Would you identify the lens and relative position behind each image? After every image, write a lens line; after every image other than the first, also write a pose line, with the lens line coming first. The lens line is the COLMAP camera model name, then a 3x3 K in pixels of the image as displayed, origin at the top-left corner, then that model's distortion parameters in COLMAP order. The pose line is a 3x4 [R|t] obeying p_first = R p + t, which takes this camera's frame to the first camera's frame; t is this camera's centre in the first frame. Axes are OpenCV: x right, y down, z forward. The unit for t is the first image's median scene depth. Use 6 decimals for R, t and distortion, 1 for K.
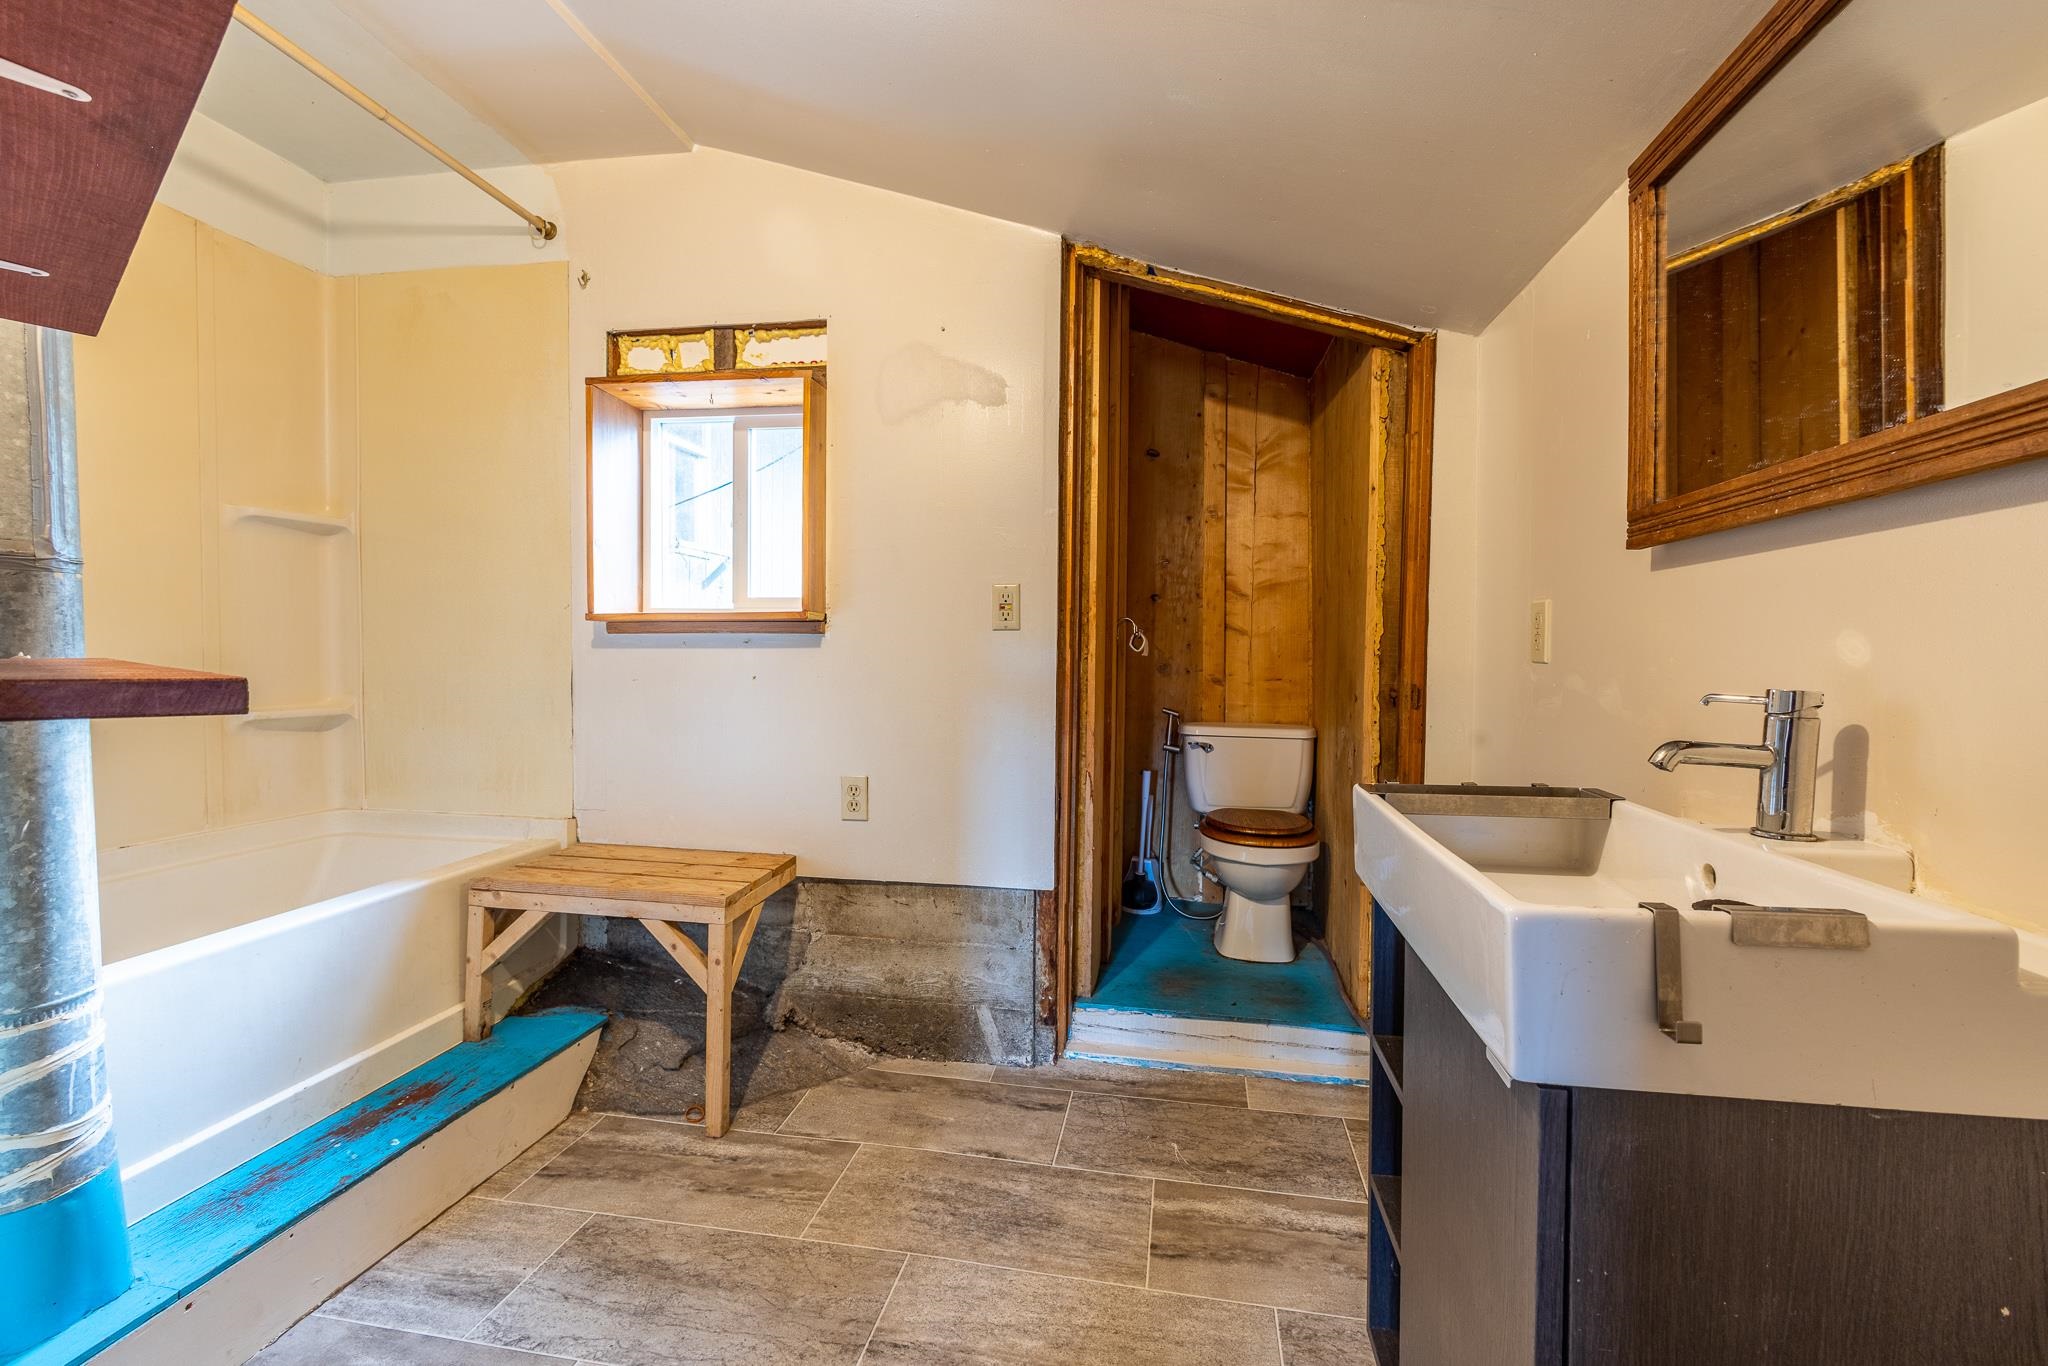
lens RADIAL K [[869.4, 0, 1033.7], [0, 869.4, 681.4], [0, 0, 1]] dist [-0.005459, 0.000856]
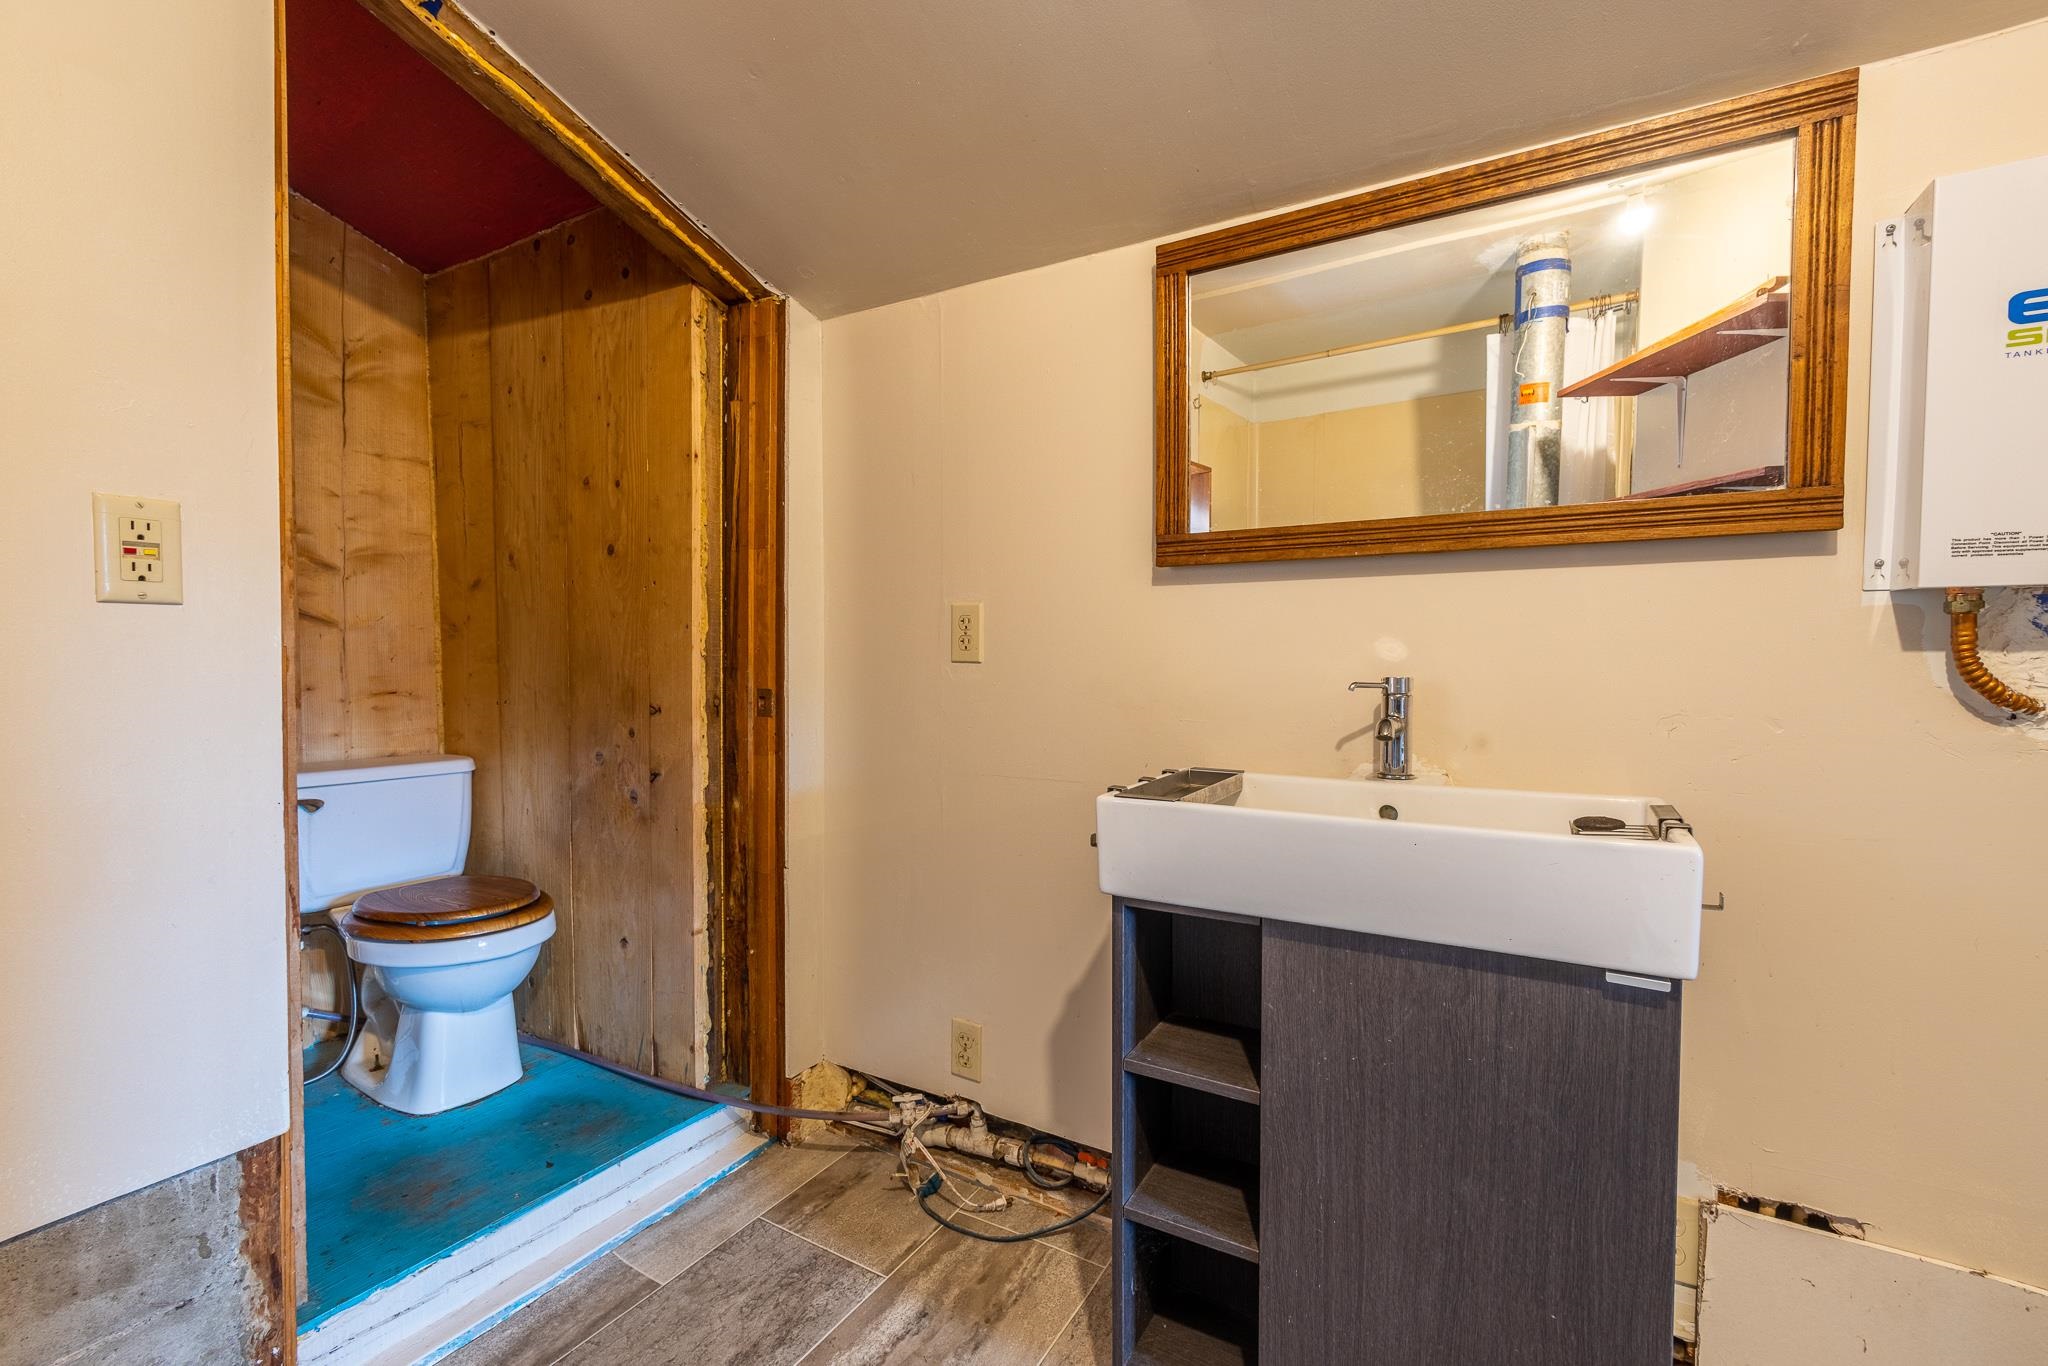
lens RADIAL K [[869.4, 0, 1033.7], [0, 869.4, 681.4], [0, 0, 1]] dist [-0.005459, 0.000856]
pose [[0.347411, -0.032581, 0.937147, -0.287764], [0.033109, 0.999199, 0.022464, -0.014417], [-0.937128, 0.023223, 0.348211, 0.424594]]
